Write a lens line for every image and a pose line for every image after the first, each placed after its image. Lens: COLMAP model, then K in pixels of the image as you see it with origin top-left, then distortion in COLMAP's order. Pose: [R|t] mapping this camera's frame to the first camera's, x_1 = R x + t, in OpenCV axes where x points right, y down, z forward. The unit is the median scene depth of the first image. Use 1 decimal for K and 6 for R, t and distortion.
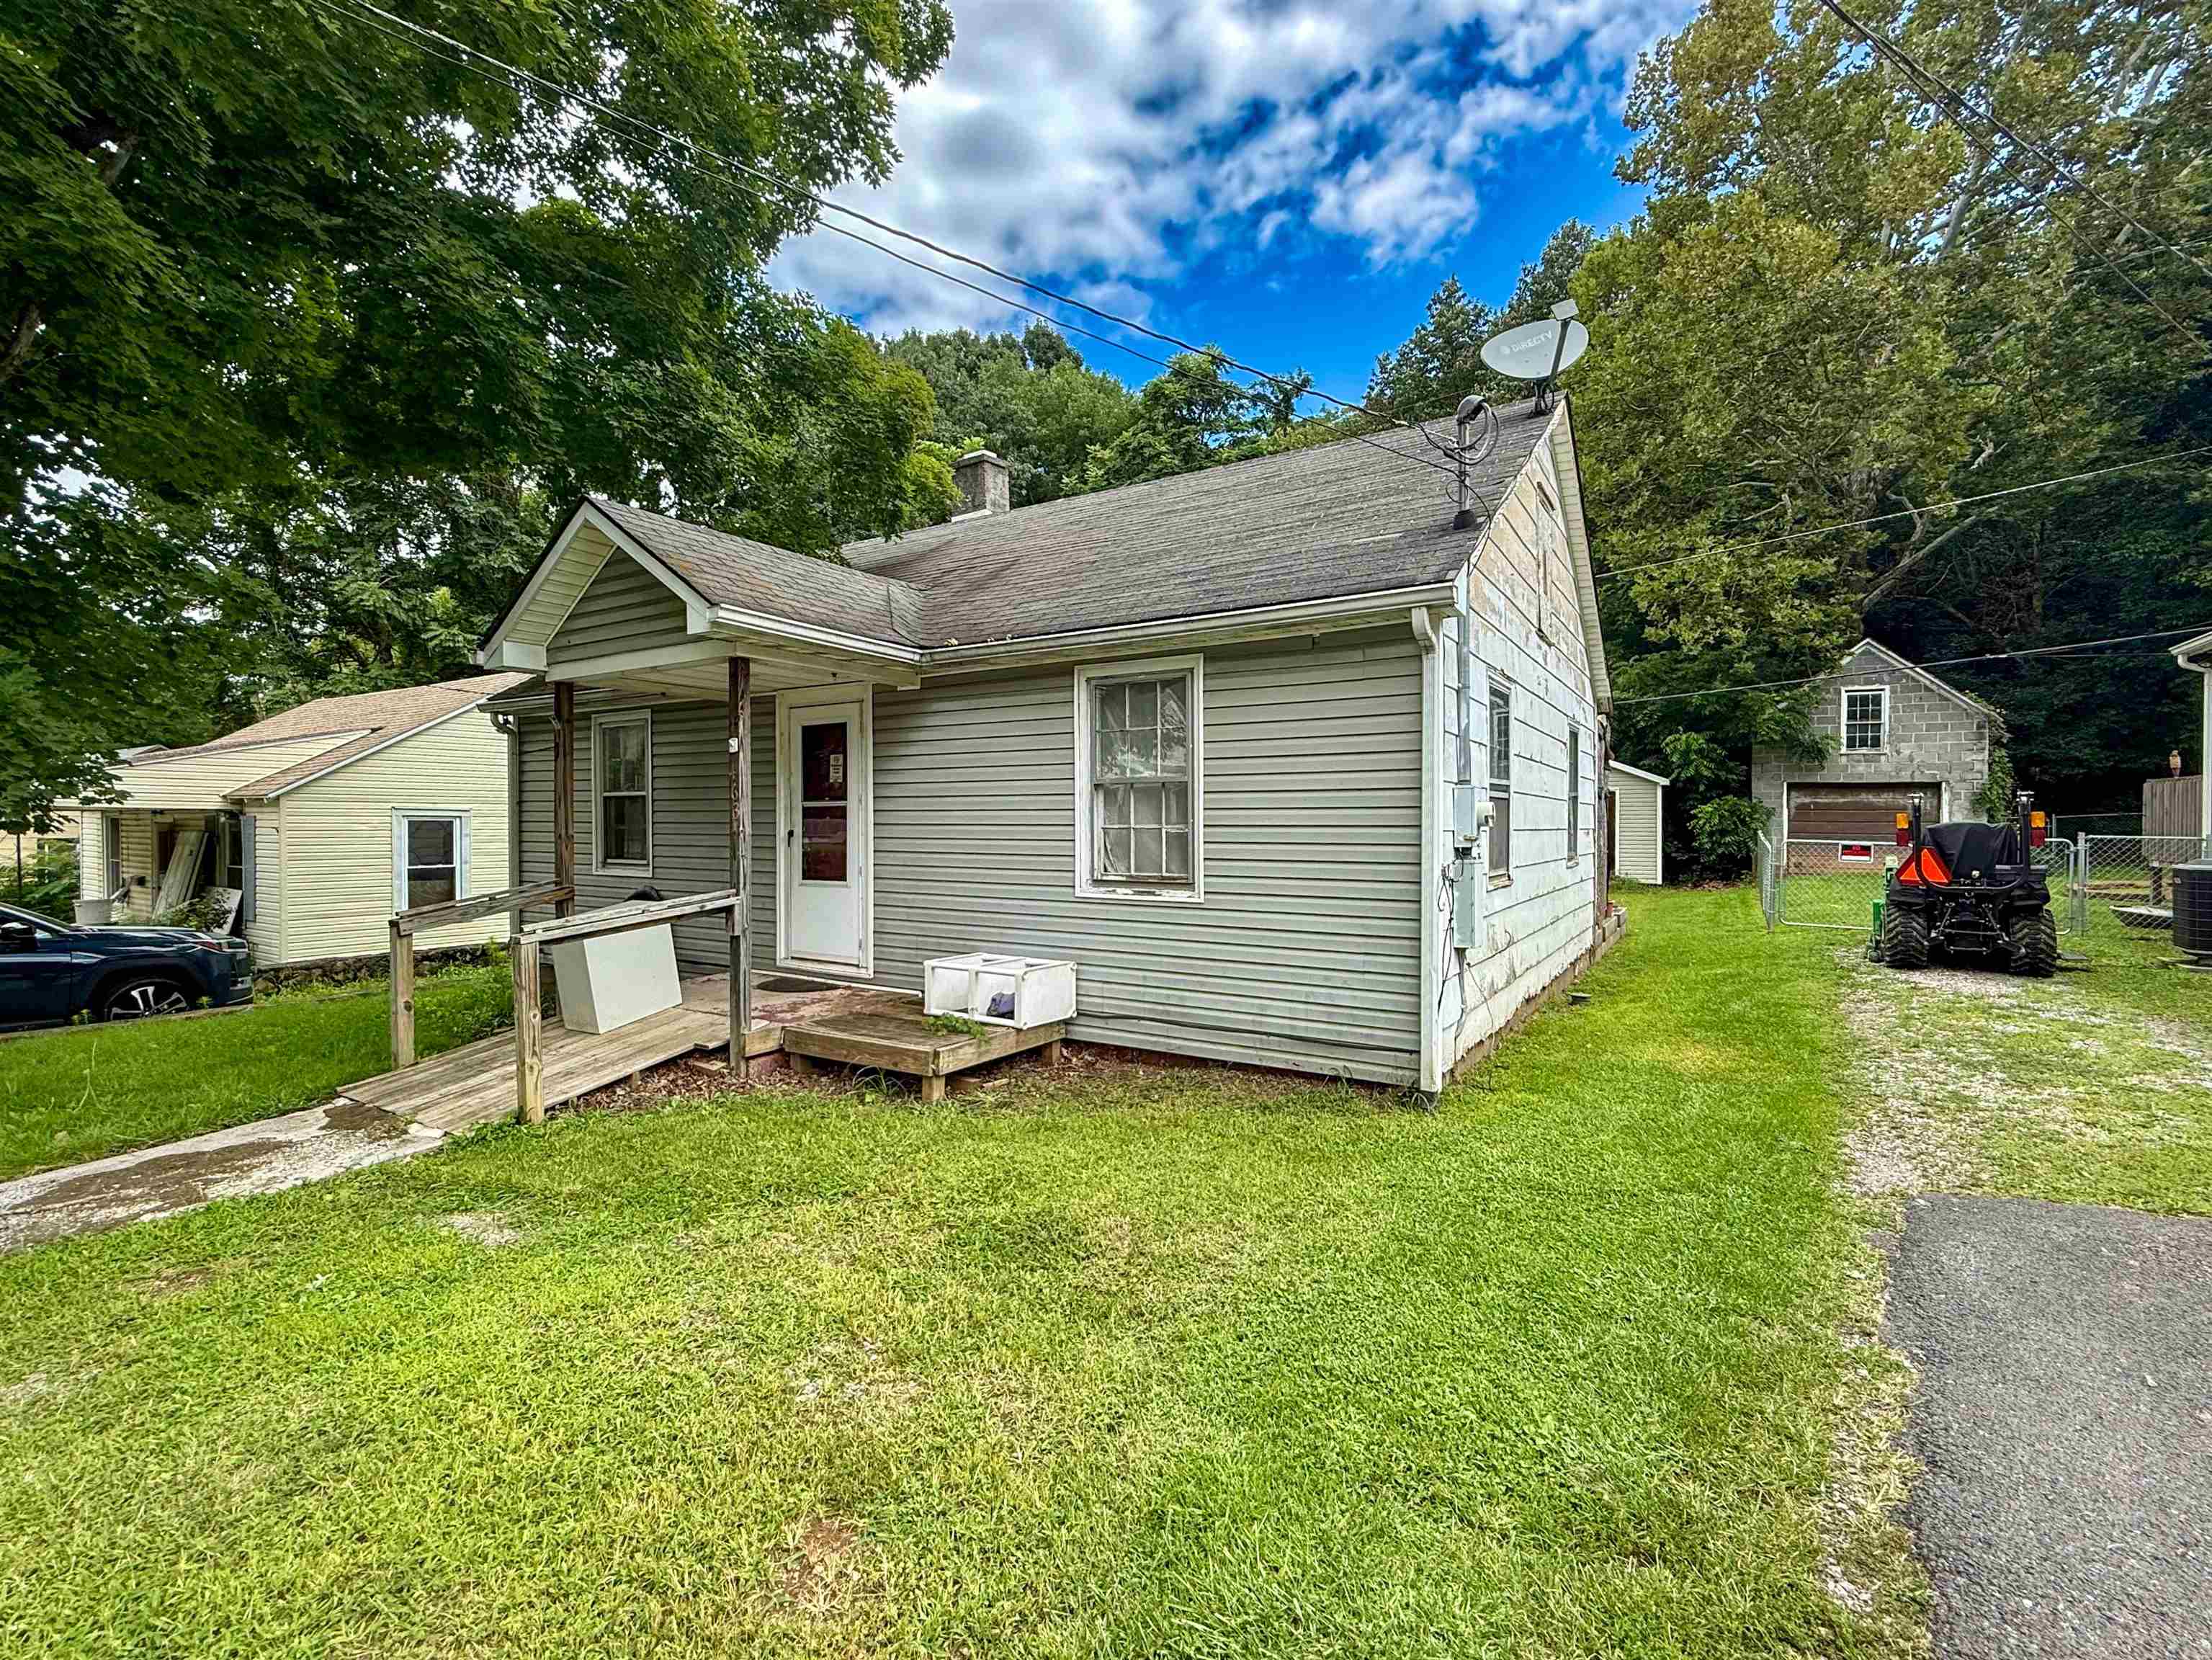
lens RADIAL K [[962.7, 0, 1106.0], [0, 962.7, 830.0], [0, 0, 1]] dist [0.000954, -0.000743]
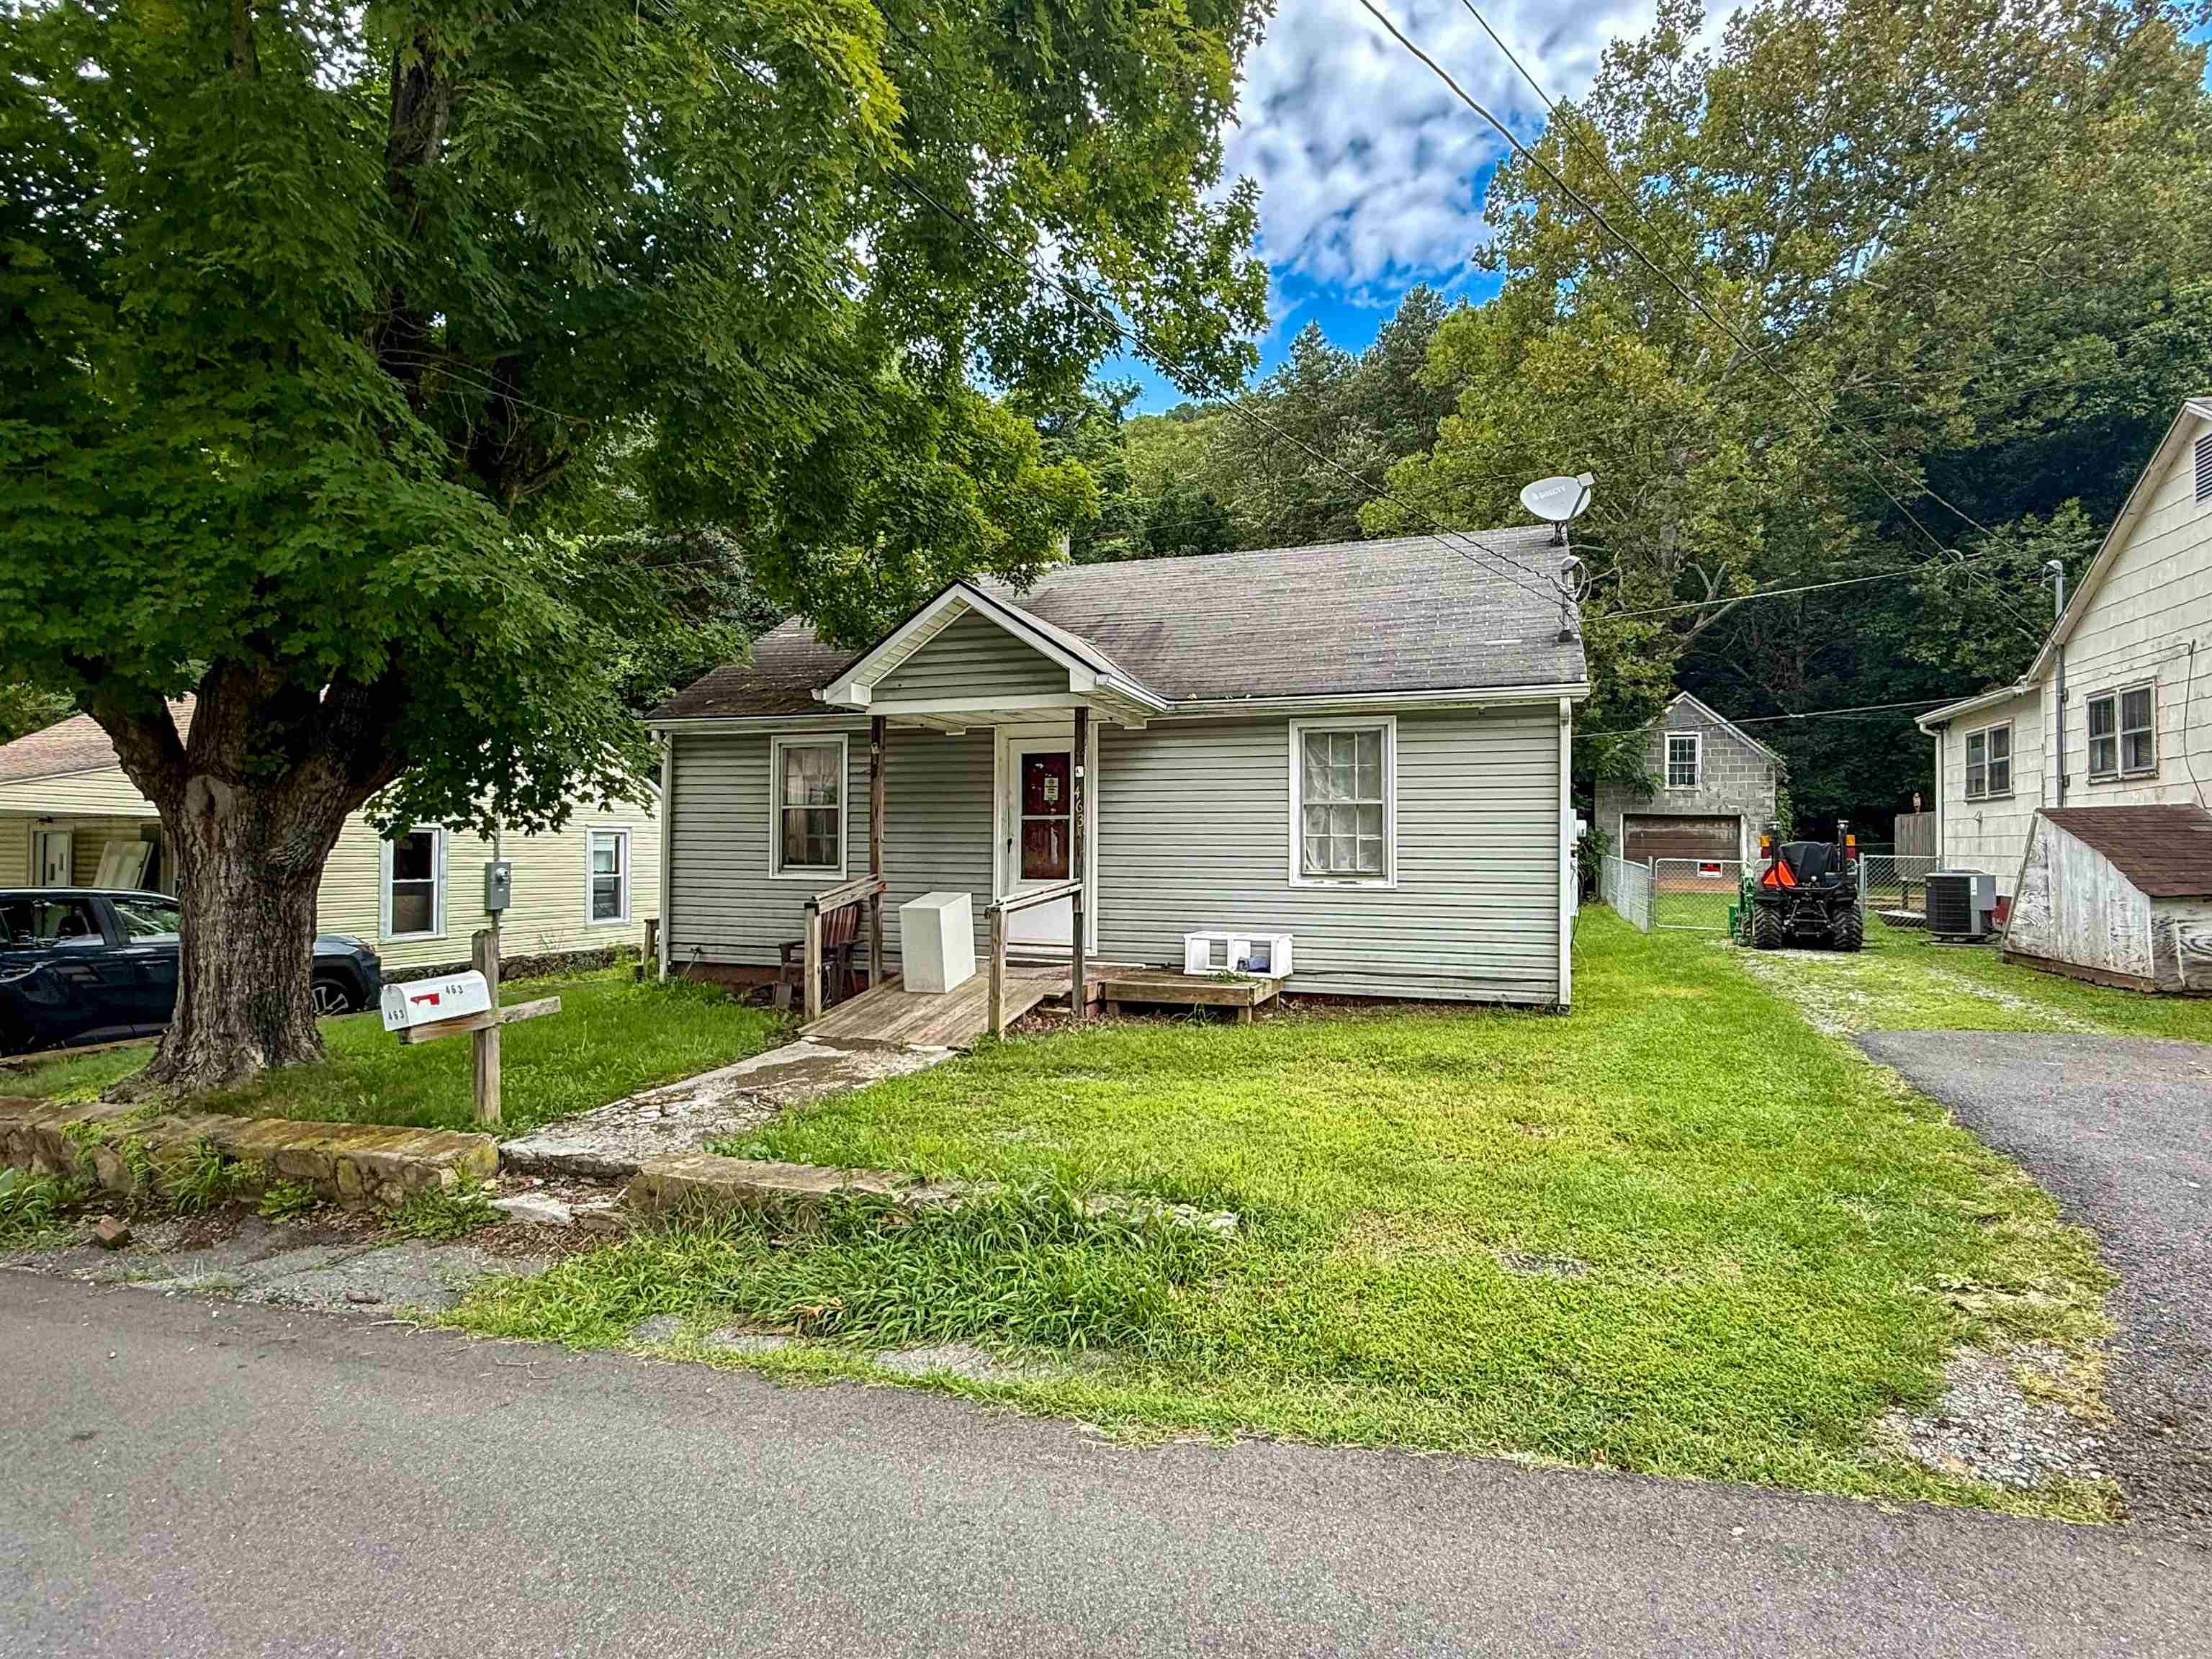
lens RADIAL K [[1084.8, 0, 1106.0], [0, 1084.8, 829.5], [0, 0, 1]] dist [0.001569, 0.000202]
pose [[0.976474, 0.011186, 0.215346, -0.439574], [-0.005187, 0.999583, -0.028402, 0.023483], [-0.215573, 0.026617, 0.976125, -0.320546]]
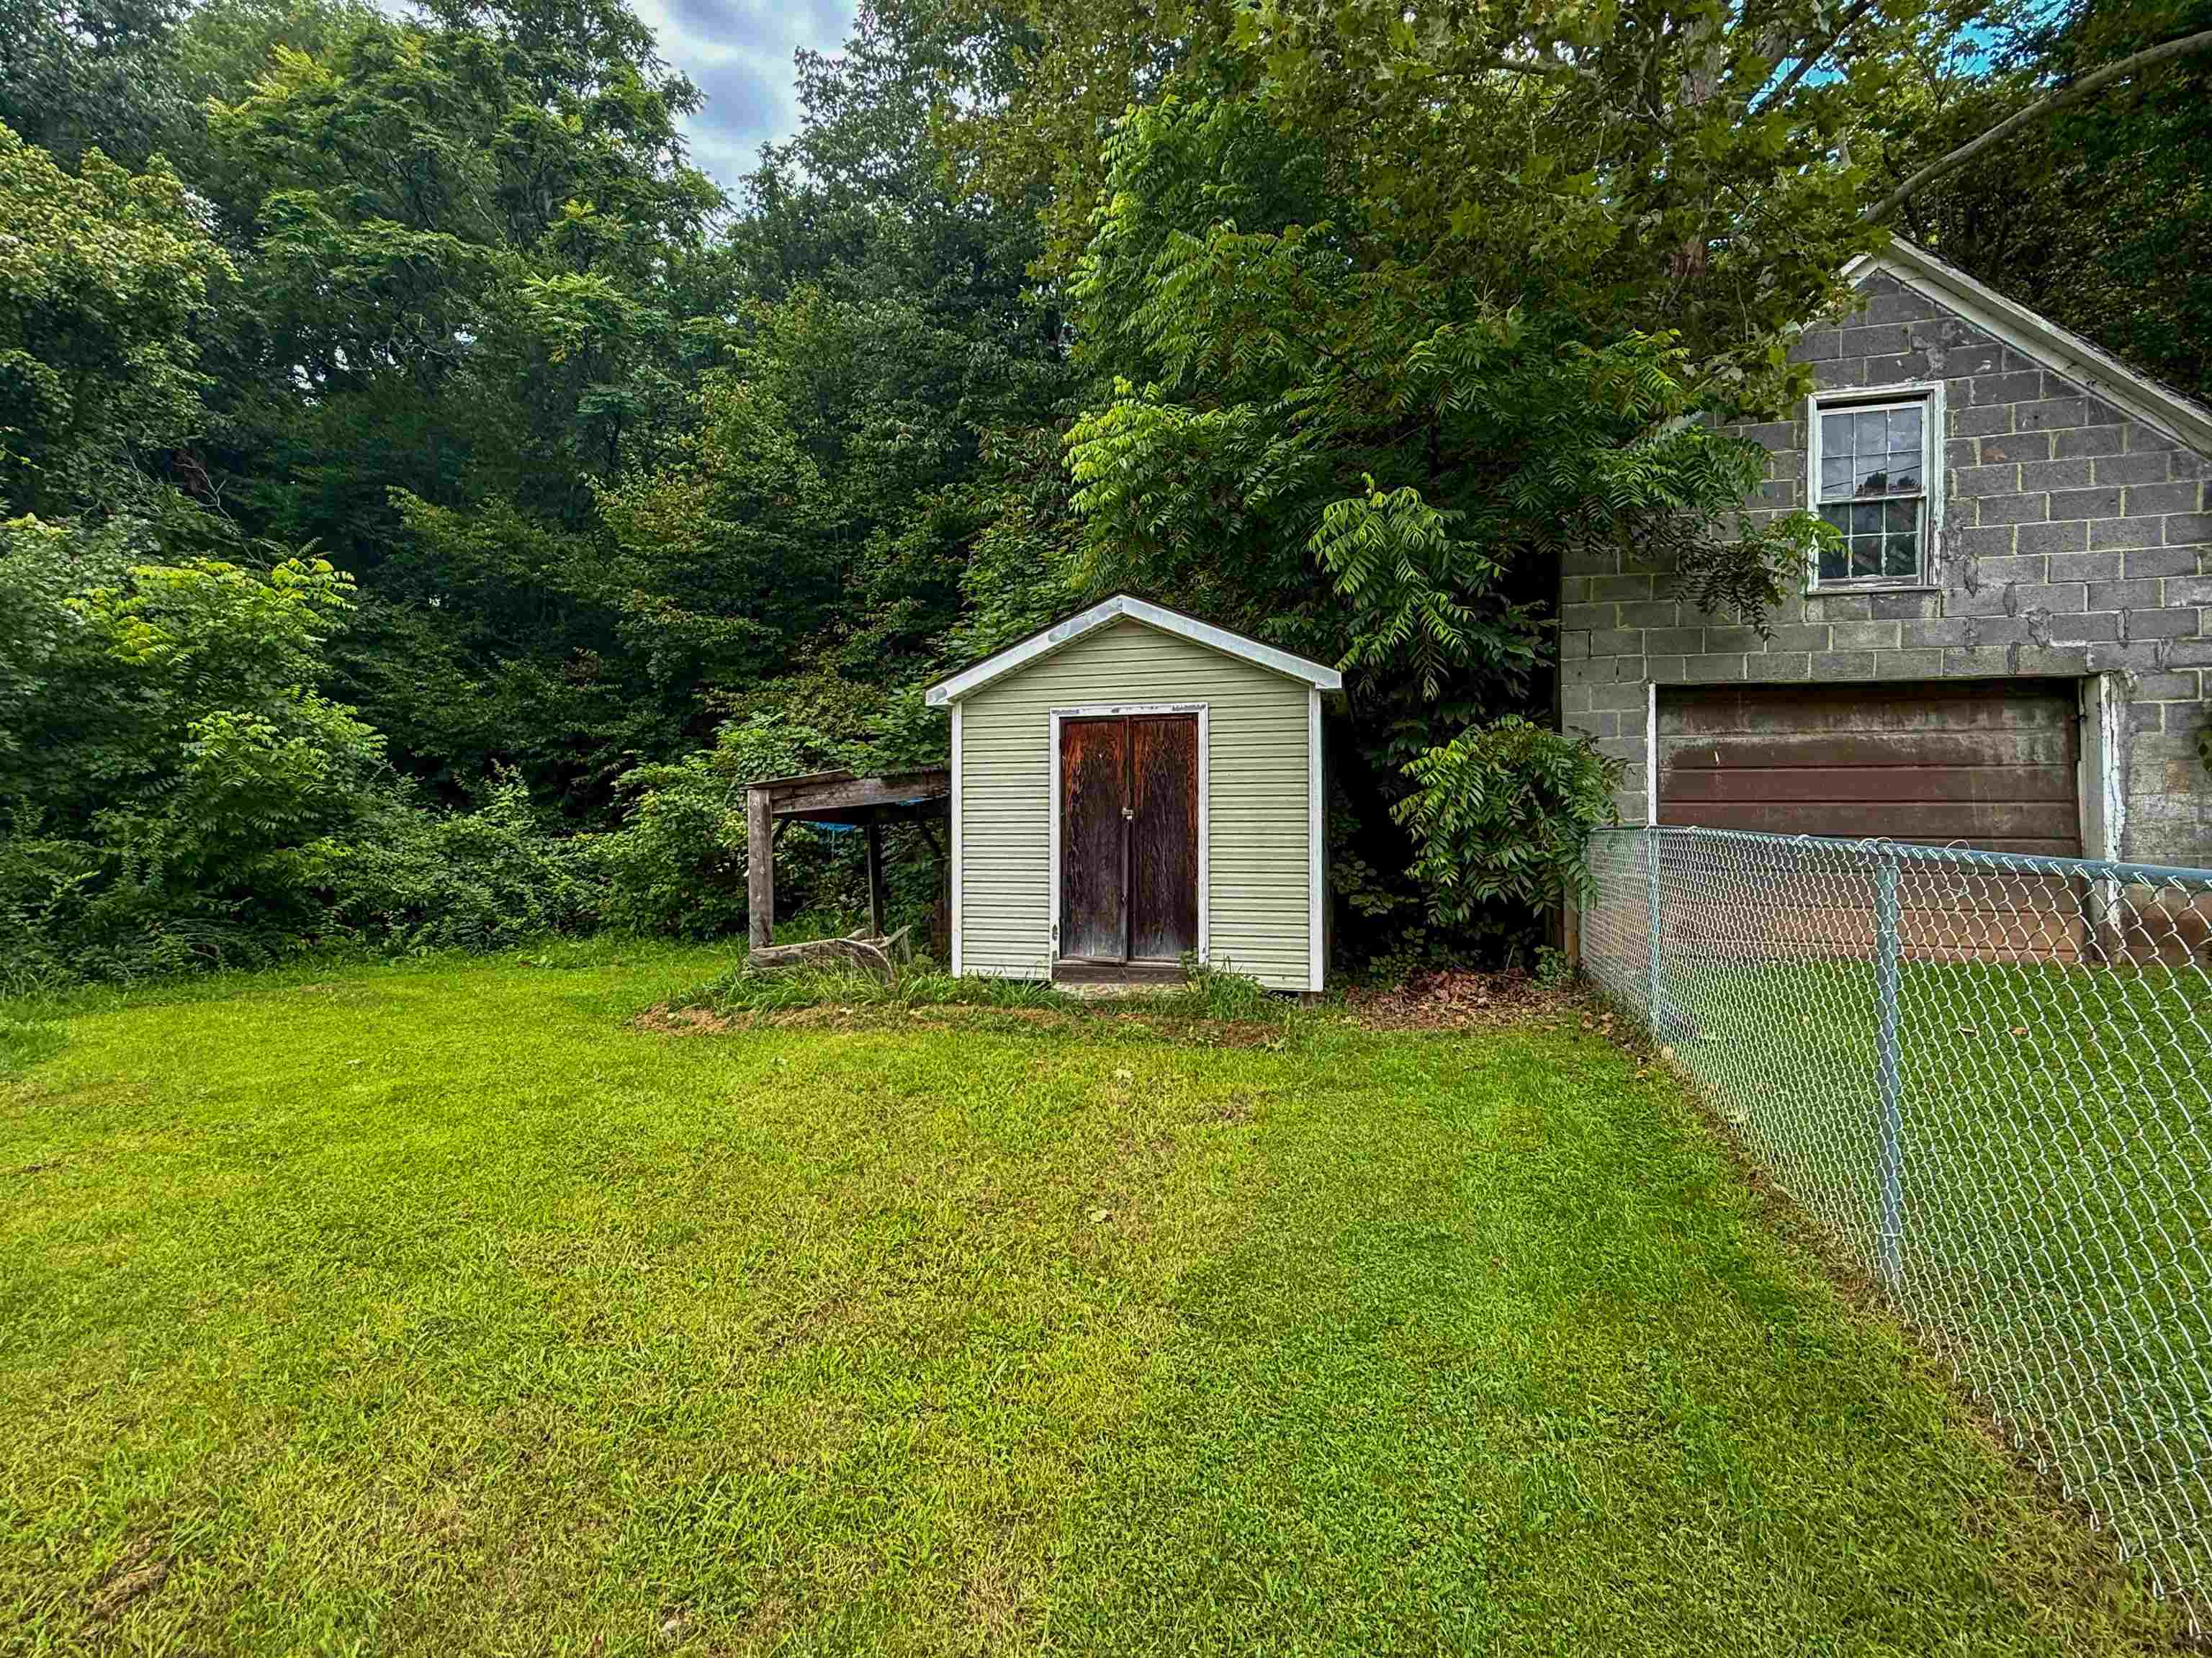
lens RADIAL K [[957.4, 0, 1102.3], [0, 957.4, 830.9], [0, 0, 1]] dist [0.002182, 0.000021]
pose [[0.968891, -0.002725, 0.247471, 1.154557], [0.004552, 0.999966, -0.006813, 0.007848], [-0.247444, 0.007727, 0.968871, 1.912233]]
